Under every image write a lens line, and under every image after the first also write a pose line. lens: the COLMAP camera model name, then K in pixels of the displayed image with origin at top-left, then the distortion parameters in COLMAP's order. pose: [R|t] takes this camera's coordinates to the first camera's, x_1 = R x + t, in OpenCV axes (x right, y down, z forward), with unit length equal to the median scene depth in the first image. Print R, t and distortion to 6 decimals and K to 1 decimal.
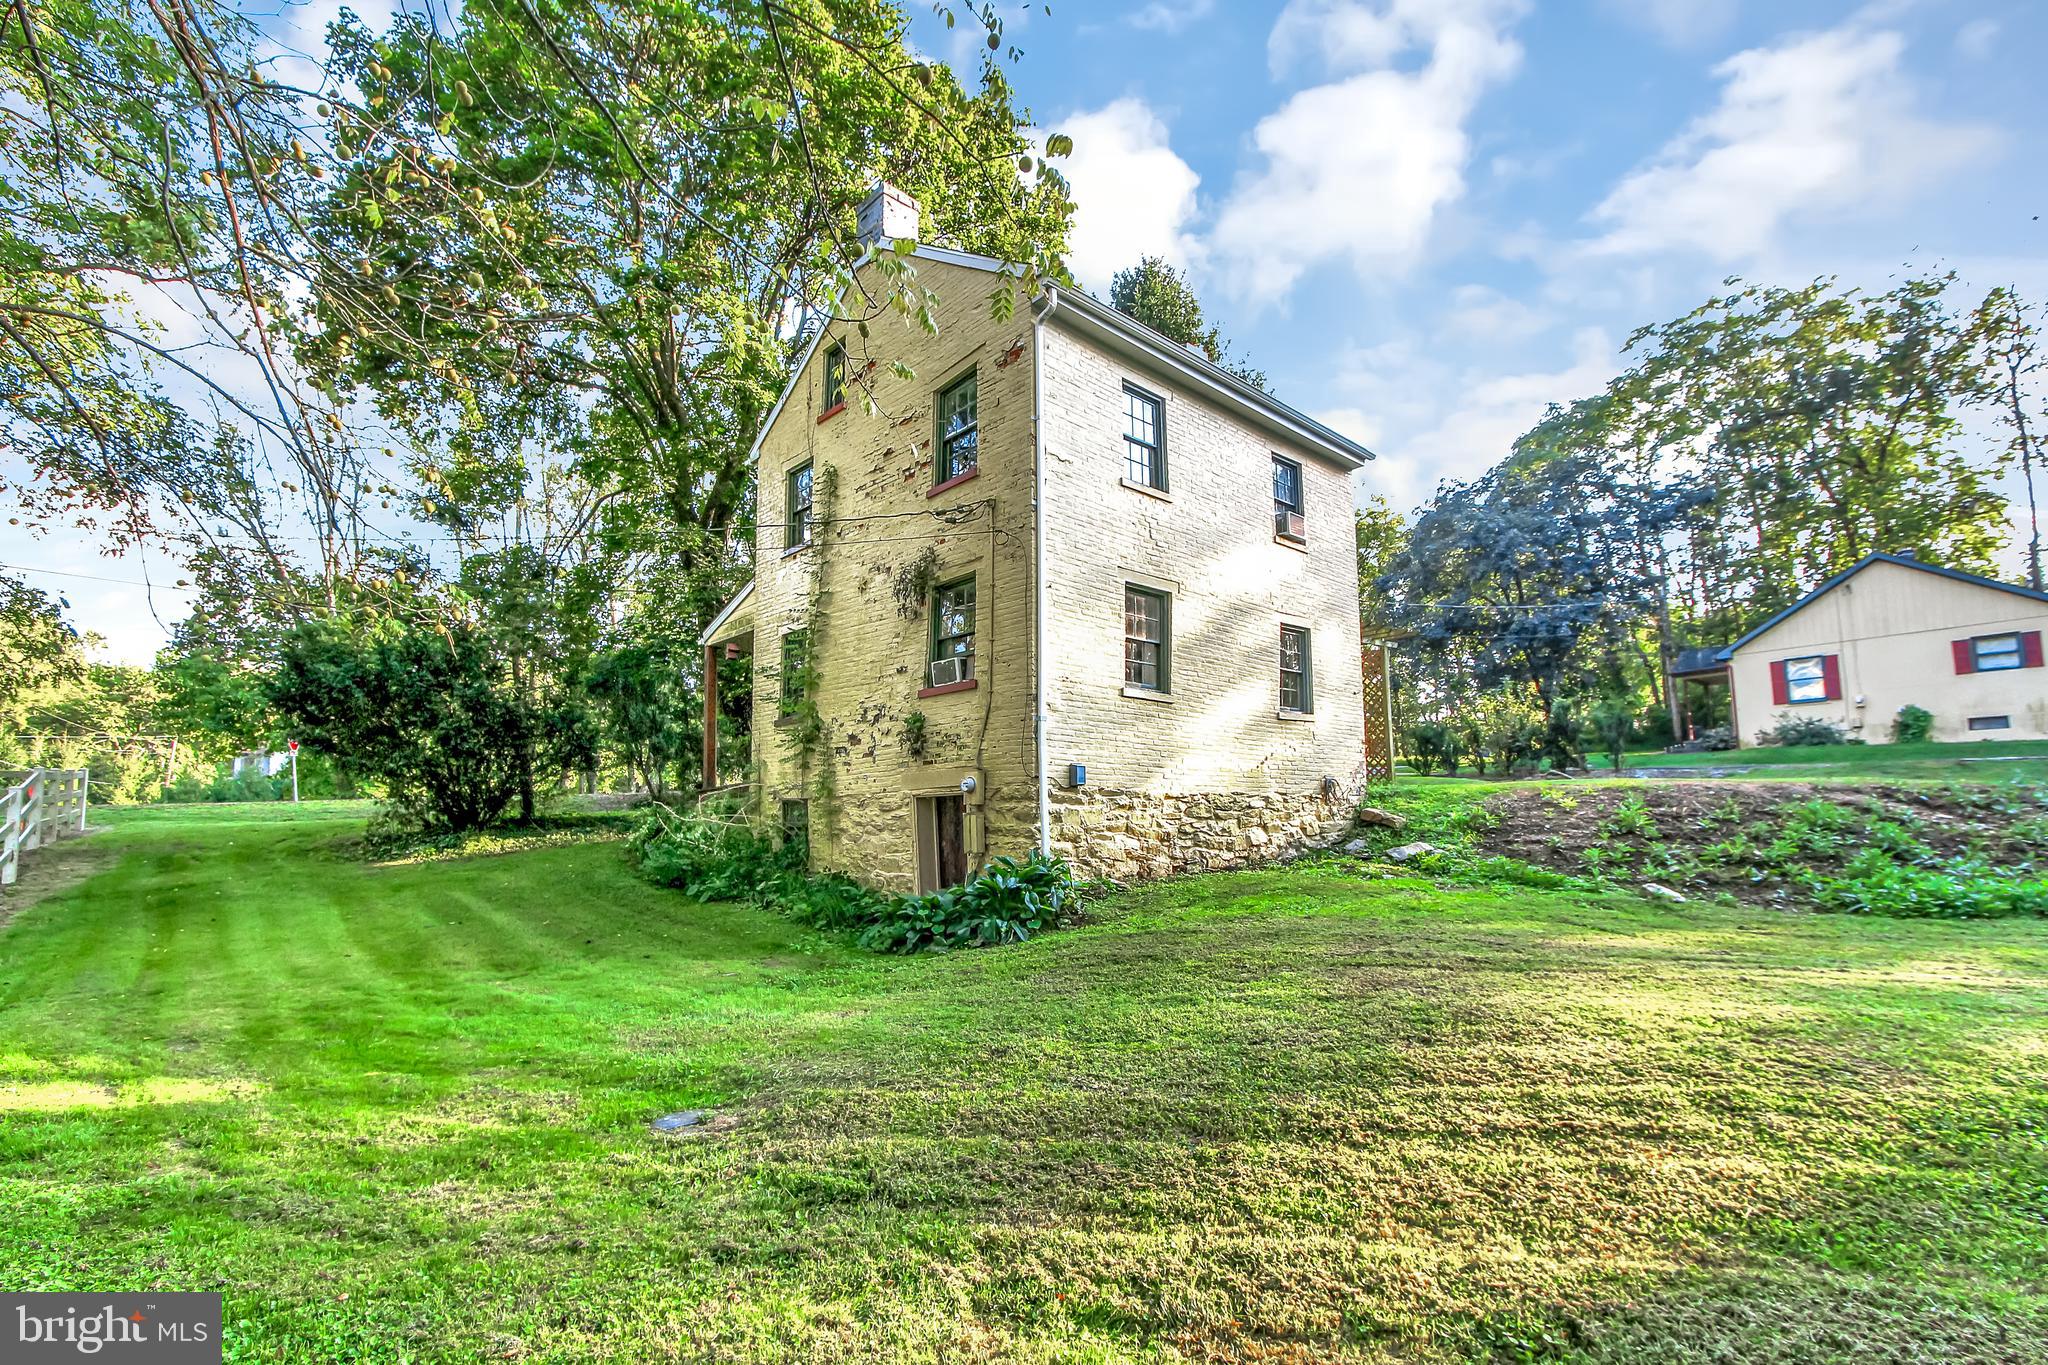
lens RADIAL K [[931.1, 0, 1027.9], [0, 931.1, 717.9], [0, 0, 1]] dist [0.001538, 0.000213]
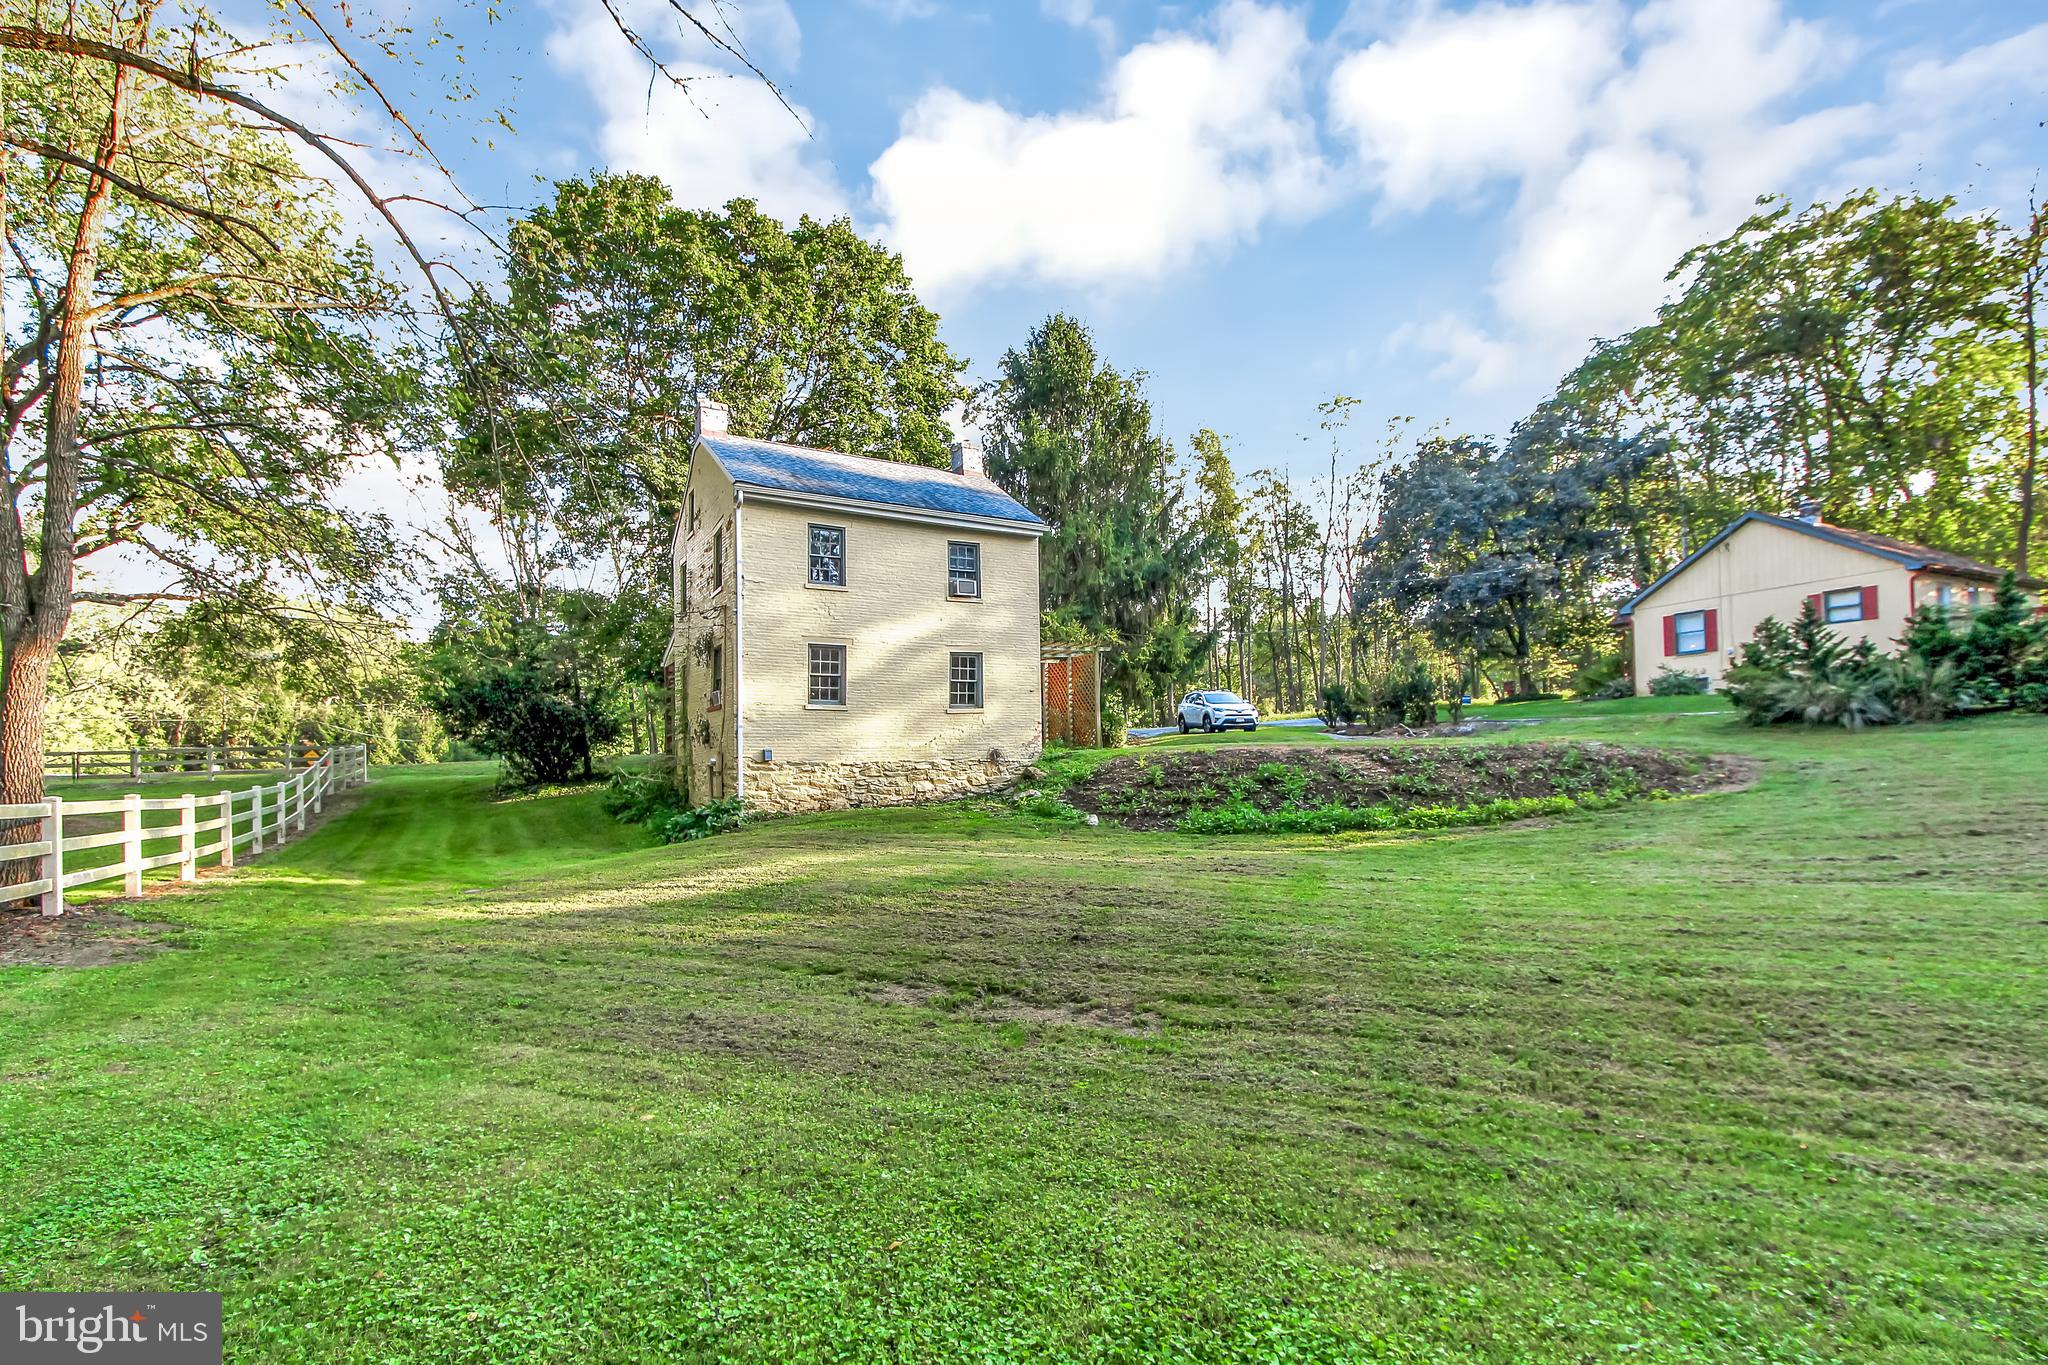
lens RADIAL K [[981.2, 0, 1028.3], [0, 981.2, 703.9], [0, 0, 1]] dist [0.001880, 0.000689]
pose [[0.973463, -0.022729, -0.227714, 0.848153], [0.034641, 0.998225, 0.048451, -0.098825], [0.226208, -0.055054, 0.972522, -0.657698]]
